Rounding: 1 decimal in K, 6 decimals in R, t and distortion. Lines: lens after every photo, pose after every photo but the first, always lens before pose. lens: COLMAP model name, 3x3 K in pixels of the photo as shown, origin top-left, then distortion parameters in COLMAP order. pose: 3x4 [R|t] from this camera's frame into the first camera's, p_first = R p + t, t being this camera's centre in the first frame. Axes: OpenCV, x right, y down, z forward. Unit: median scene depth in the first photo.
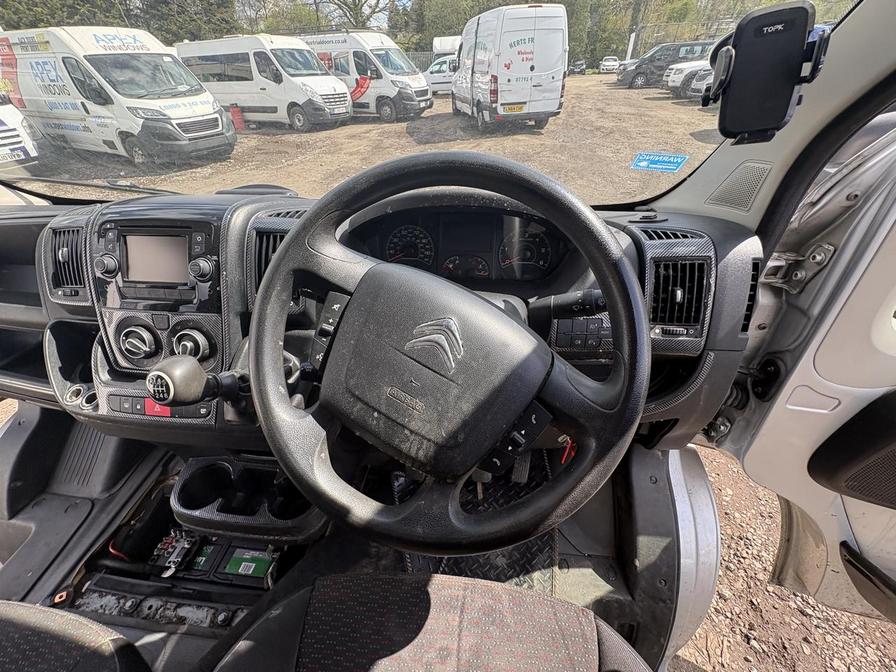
lens RADIAL K [[358.7, 0, 448.0], [0, 358.7, 333.6], [0, 0, 1]] dist [0.002706, 0.000083]
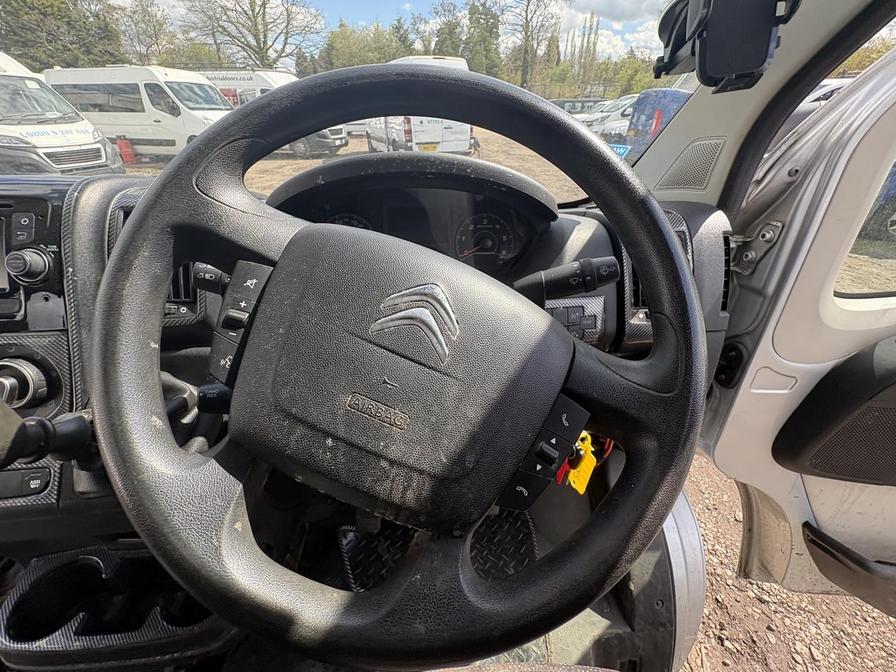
lens RADIAL K [[358.7, 0, 445.1], [0, 358.7, 337.4], [0, 0, 1]] dist [0.002706, 0.000083]
pose [[0.979607, -0.073826, 0.186870, -0.027120], [0.089084, 0.993226, -0.074606, 0.028833], [-0.180096, 0.089731, 0.979548, 0.089018]]
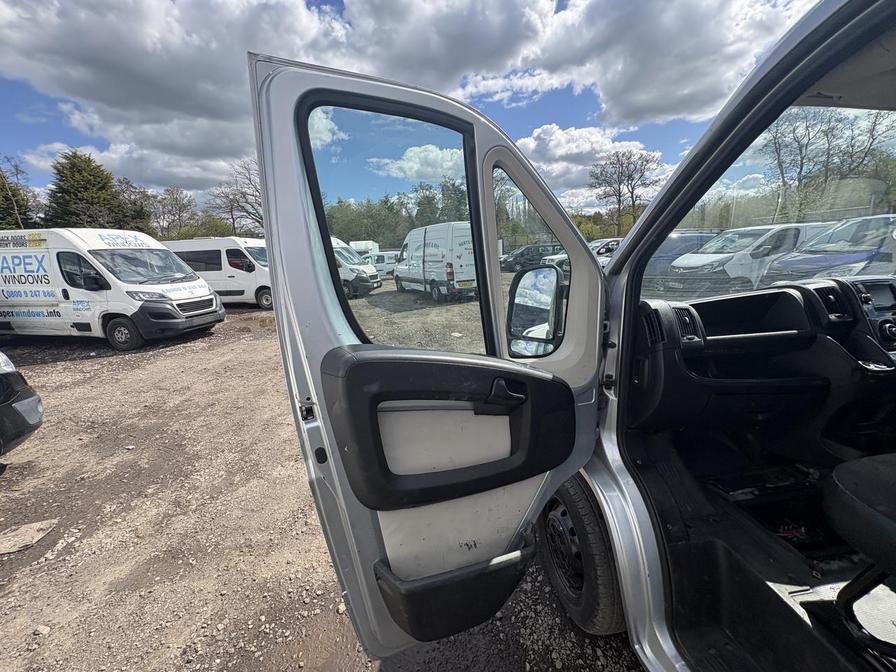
lens RADIAL K [[358.7, 0, 441.3], [0, 358.7, 334.2], [0, 0, 1]] dist [0.002706, 0.000083]
pose [[0.960351, -0.064571, 0.271212, -1.446313], [0.173844, 0.899216, -0.401485, 0.147366], [-0.217954, 0.432715, 0.874788, -0.076049]]
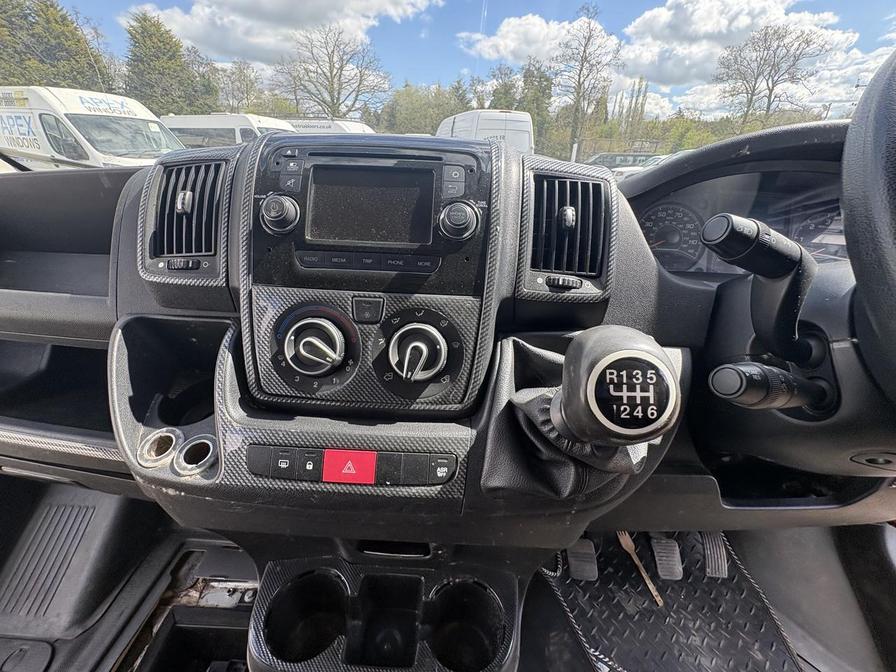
lens RADIAL K [[358.7, 0, 446.1], [0, 358.7, 335.3], [0, 0, 1]] dist [0.002706, 0.000083]
pose [[0.994320, 0.020869, 0.104367, -0.262968], [-0.000986, 0.982354, -0.187029, 0.043000], [-0.106429, 0.185864, 0.976795, 0.155253]]
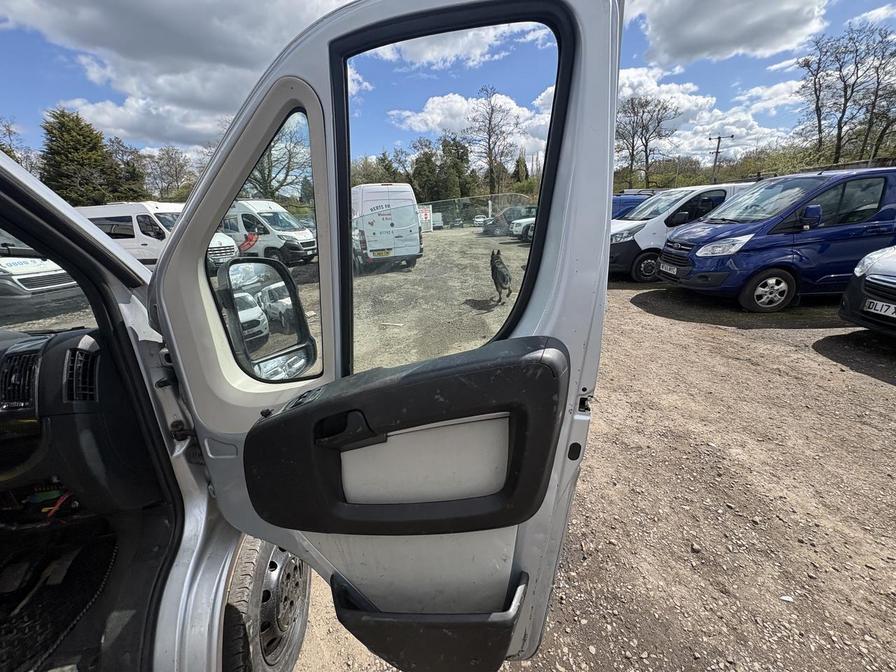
lens RADIAL K [[358.7, 0, 448.9], [0, 358.7, 335.8], [0, 0, 1]] dist [0.002706, 0.000083]
pose [[0.973176, -0.081793, 0.215033, 0.684728], [0.147679, 0.938779, -0.311262, 0.145072], [-0.176409, 0.334669, 0.925676, -0.219413]]
